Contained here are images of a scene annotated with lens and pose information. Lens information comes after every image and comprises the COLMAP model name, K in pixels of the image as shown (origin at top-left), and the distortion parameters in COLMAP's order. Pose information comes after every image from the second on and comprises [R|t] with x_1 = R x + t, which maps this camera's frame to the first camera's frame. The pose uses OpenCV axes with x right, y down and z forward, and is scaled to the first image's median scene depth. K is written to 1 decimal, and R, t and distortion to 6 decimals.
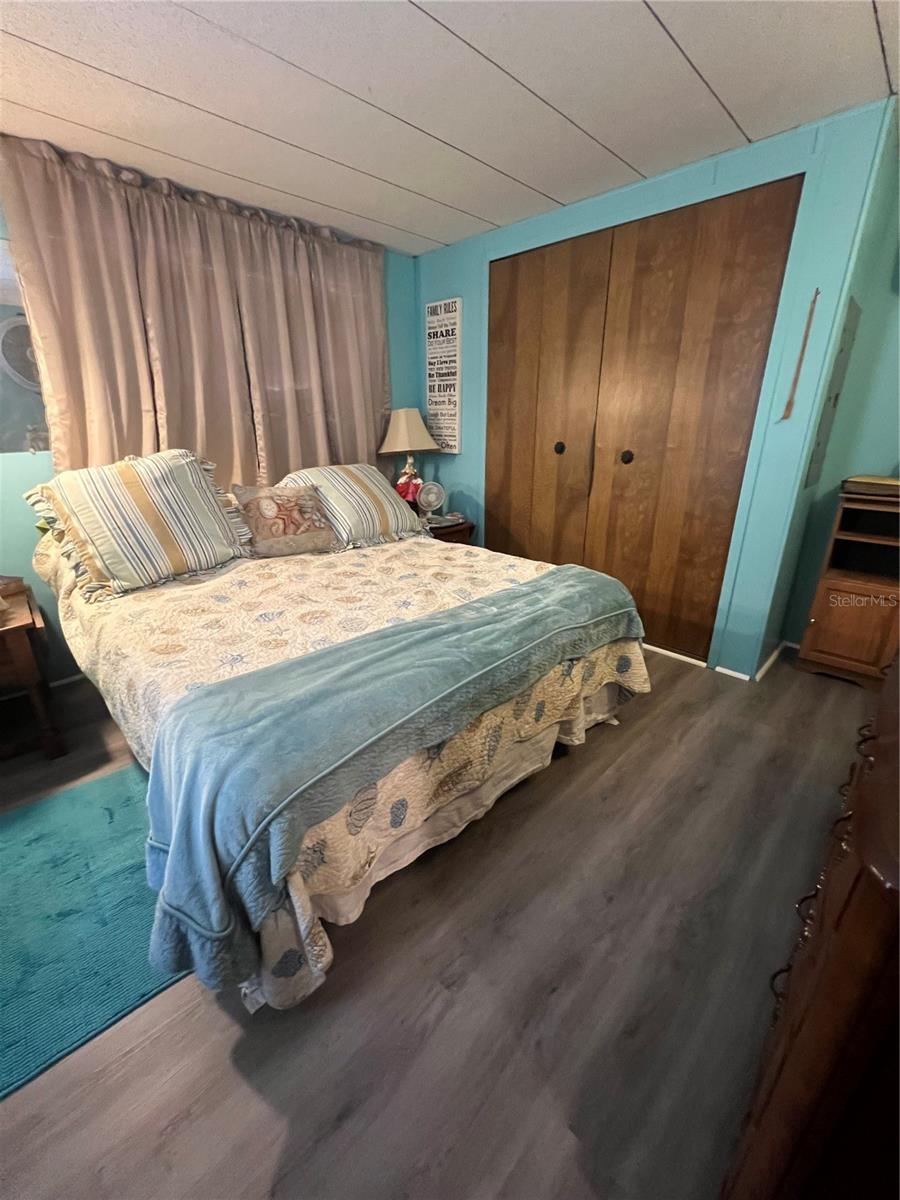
lens RADIAL K [[483.7, 0, 452.0], [0, 483.7, 600.9], [0, 0, 1]] dist [-0.003632, 0.001808]
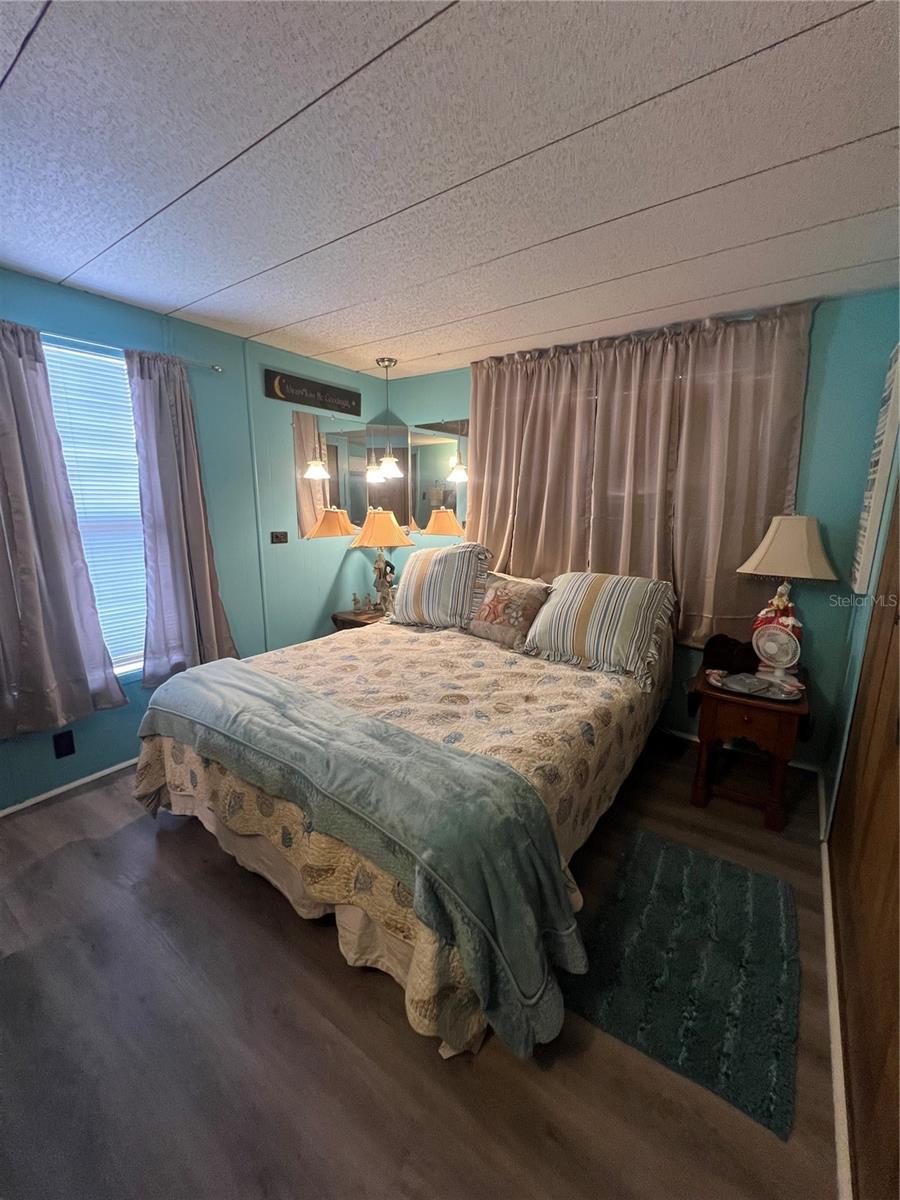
lens RADIAL K [[483.7, 0, 453.5], [0, 483.7, 598.9], [0, 0, 1]] dist [-0.003632, 0.001808]
pose [[0.165196, 0.204880, -0.964746, 0.801967], [-0.354717, 0.925071, 0.135715, -0.341242], [0.920264, 0.319793, 0.225493, 0.714004]]
